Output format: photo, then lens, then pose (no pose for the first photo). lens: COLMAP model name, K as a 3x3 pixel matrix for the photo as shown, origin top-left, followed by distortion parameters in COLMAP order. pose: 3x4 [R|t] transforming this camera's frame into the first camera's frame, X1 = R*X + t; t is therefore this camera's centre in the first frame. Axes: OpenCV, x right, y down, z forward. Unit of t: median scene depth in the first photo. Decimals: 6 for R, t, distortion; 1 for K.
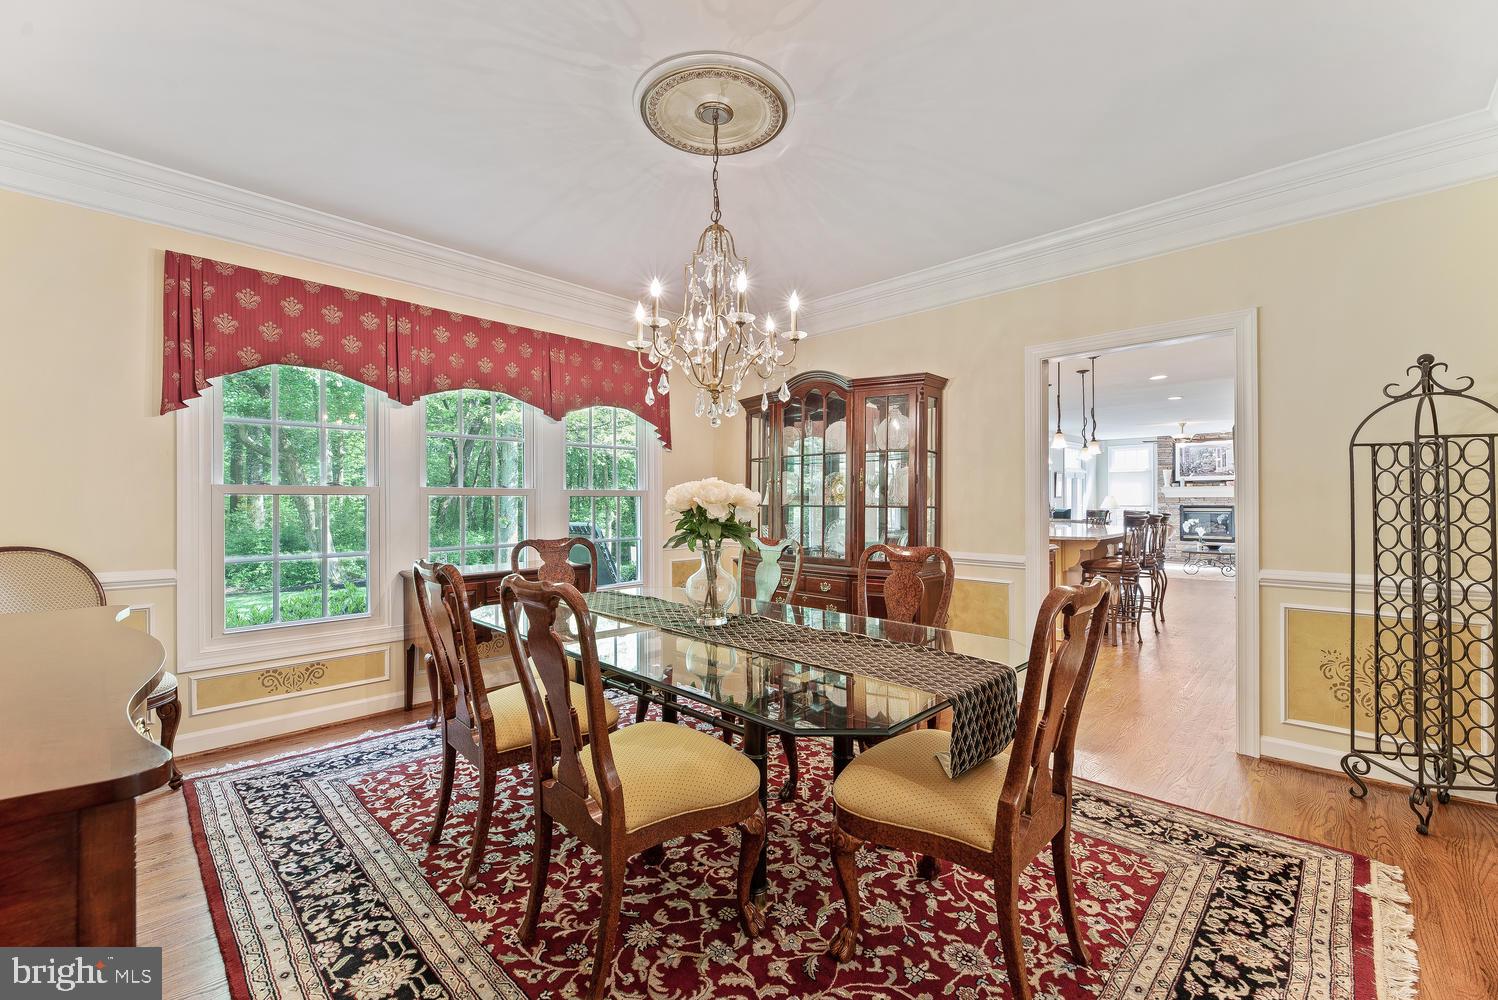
lens RADIAL K [[635.5, 0, 749.0], [0, 635.5, 500.0], [0, 0, 1]] dist [0.002616, -0.004013]
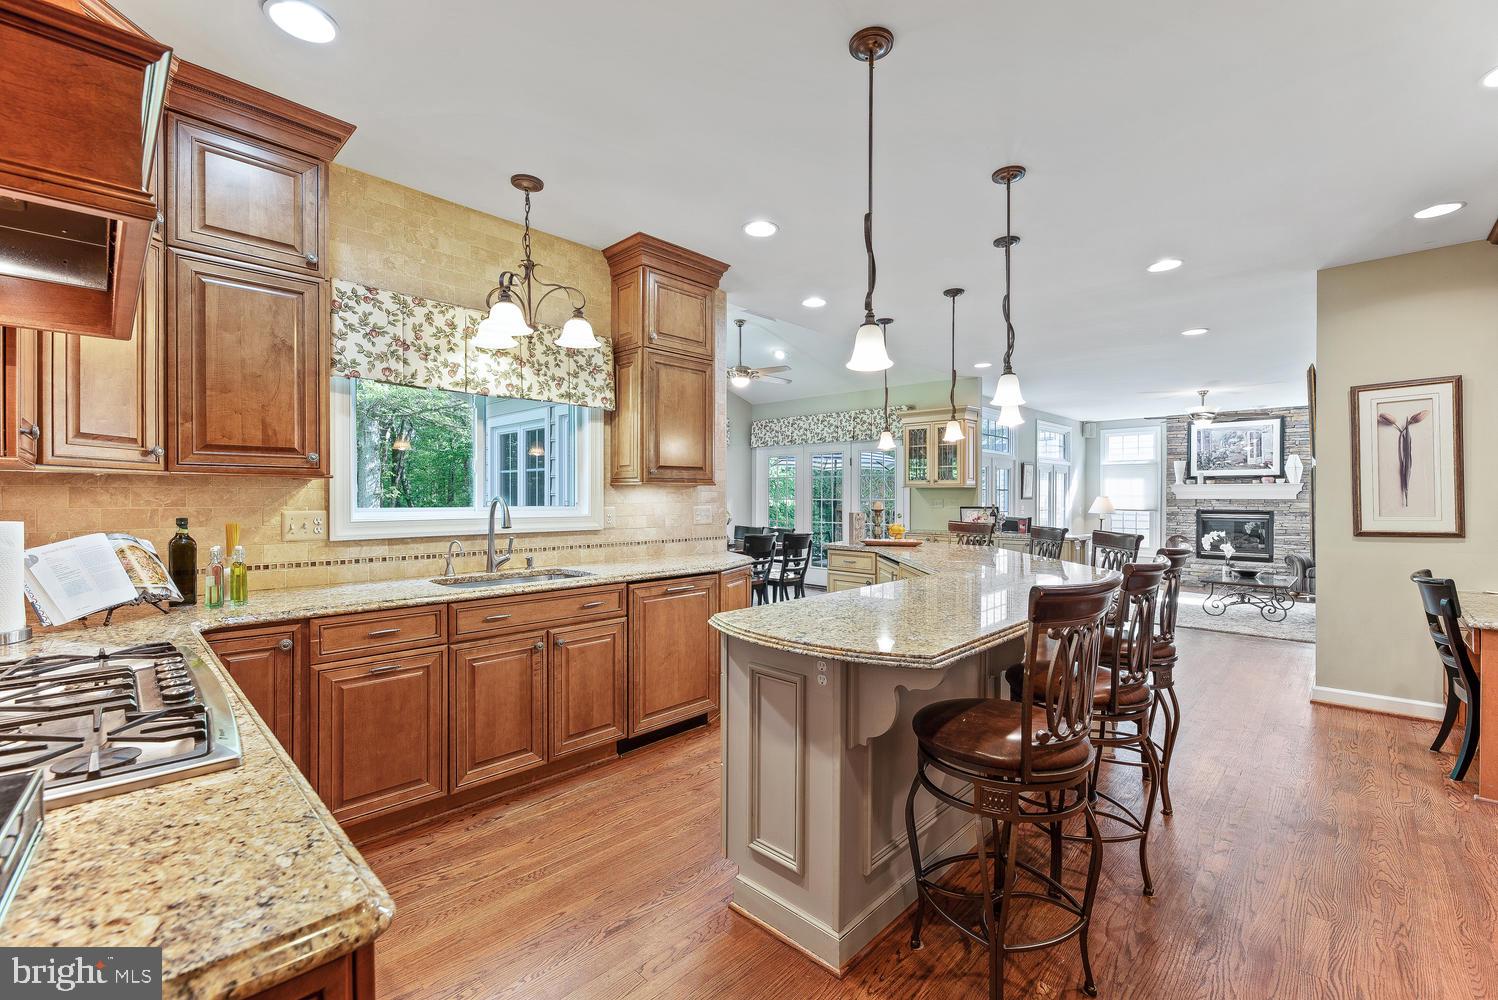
lens RADIAL K [[635.5, 0, 749.0], [0, 635.5, 500.0], [0, 0, 1]] dist [0.002616, -0.004013]
pose [[0.999912, 0.004413, -0.012471, 0.175246], [-0.004318, 0.999961, 0.007709, -0.006484], [0.012505, -0.007654, 0.999893, 0.267270]]
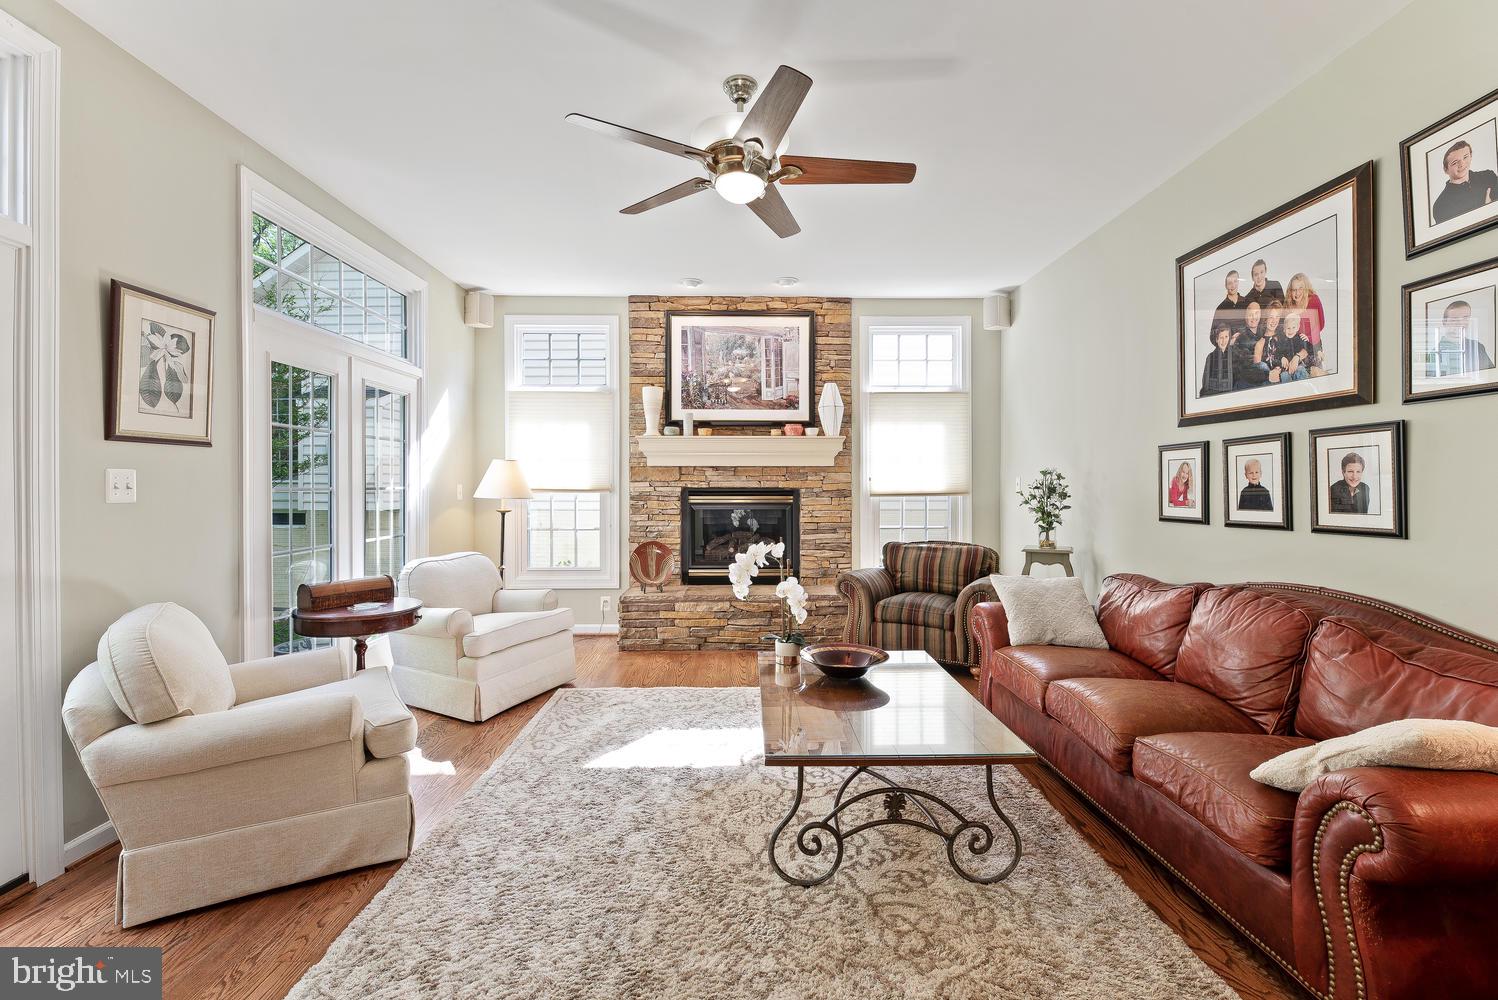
lens RADIAL K [[635.5, 0, 749.0], [0, 635.5, 500.0], [0, 0, 1]] dist [0.002616, -0.004013]
pose [[0.720573, -0.011112, 0.693291, 0.462653], [-0.003680, 0.999796, 0.019849, 0.008071], [-0.693370, -0.016854, 0.720385, 0.726077]]
